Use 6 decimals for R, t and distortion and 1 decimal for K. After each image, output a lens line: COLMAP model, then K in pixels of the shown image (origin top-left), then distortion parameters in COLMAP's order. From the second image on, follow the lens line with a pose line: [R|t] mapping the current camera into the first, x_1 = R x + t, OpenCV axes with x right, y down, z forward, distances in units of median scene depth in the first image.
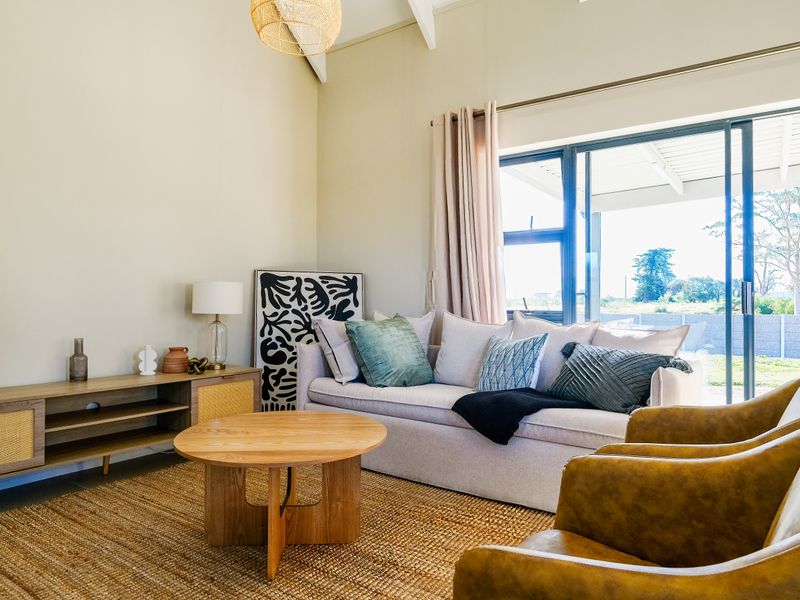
lens RADIAL K [[496.5, 0, 400.0], [0, 496.5, 300.0], [0, 0, 1]] dist [0.000681, -0.000583]
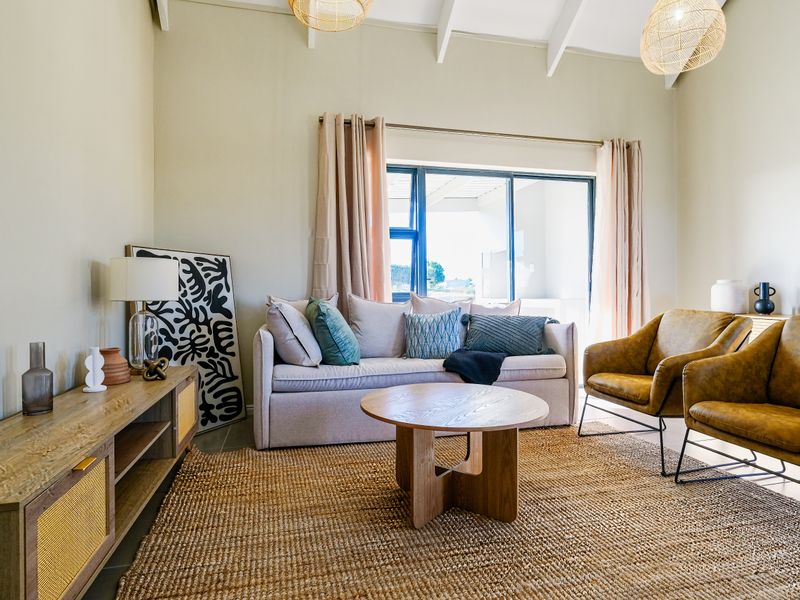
lens RADIAL K [[450.4, 0, 399.9], [0, 450.4, 289.9], [0, 0, 1]] dist [0.003259, 0.000676]
pose [[0.687380, -0.007974, 0.726254, -0.508418], [0.007001, 0.999966, 0.004352, 0.008910], [-0.726265, 0.002093, 0.687412, 0.200232]]
